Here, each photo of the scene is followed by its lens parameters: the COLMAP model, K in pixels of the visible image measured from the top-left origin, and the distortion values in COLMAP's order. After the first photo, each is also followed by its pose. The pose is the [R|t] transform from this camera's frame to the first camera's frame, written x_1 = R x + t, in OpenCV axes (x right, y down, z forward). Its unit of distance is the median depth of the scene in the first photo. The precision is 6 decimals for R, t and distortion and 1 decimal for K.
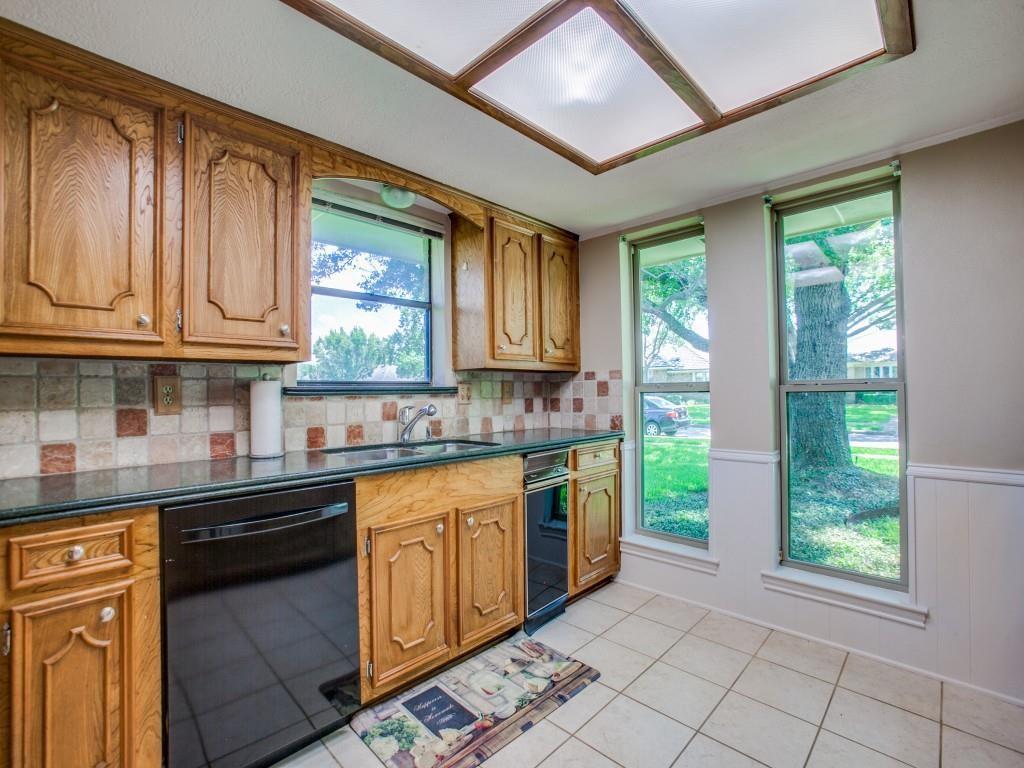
lens RADIAL K [[464.5, 0, 509.7], [0, 464.5, 386.2], [0, 0, 1]] dist [-0.074661, 0.024933]
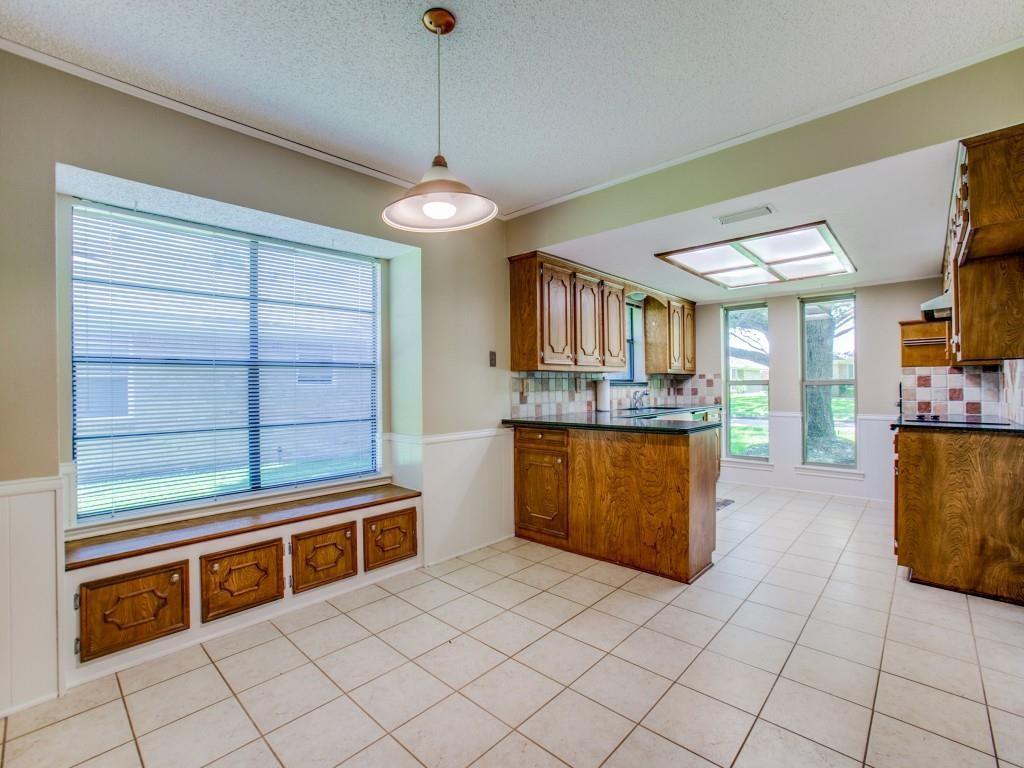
lens RADIAL K [[464.5, 0, 509.7], [0, 464.5, 386.2], [0, 0, 1]] dist [-0.074661, 0.024933]
pose [[0.999739, 0.004637, 0.022373, -0.759459], [-0.005022, 0.999840, 0.017186, -0.012293], [-0.022290, -0.017294, 0.999602, -1.009375]]
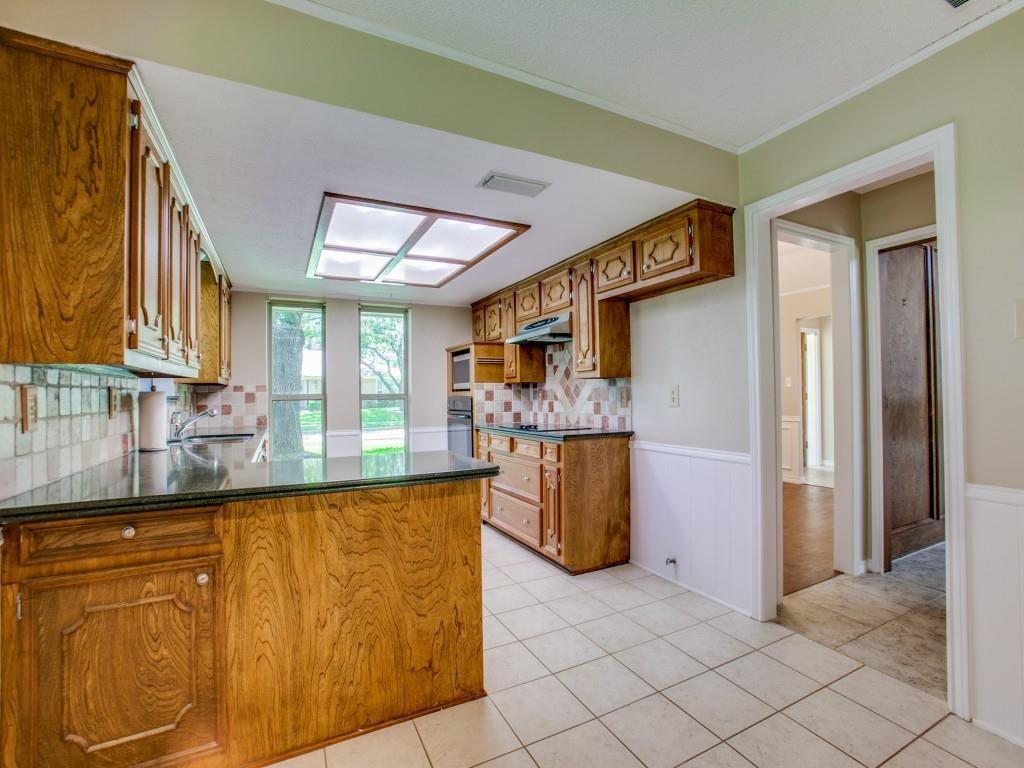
lens RADIAL K [[464.5, 0, 509.7], [0, 464.5, 386.2], [0, 0, 1]] dist [-0.074661, 0.024933]
pose [[0.324400, 0.026582, 0.945546, -0.978626], [-0.008332, 0.999647, -0.025244, -0.002093], [-0.945883, 0.000311, 0.324507, -0.256844]]
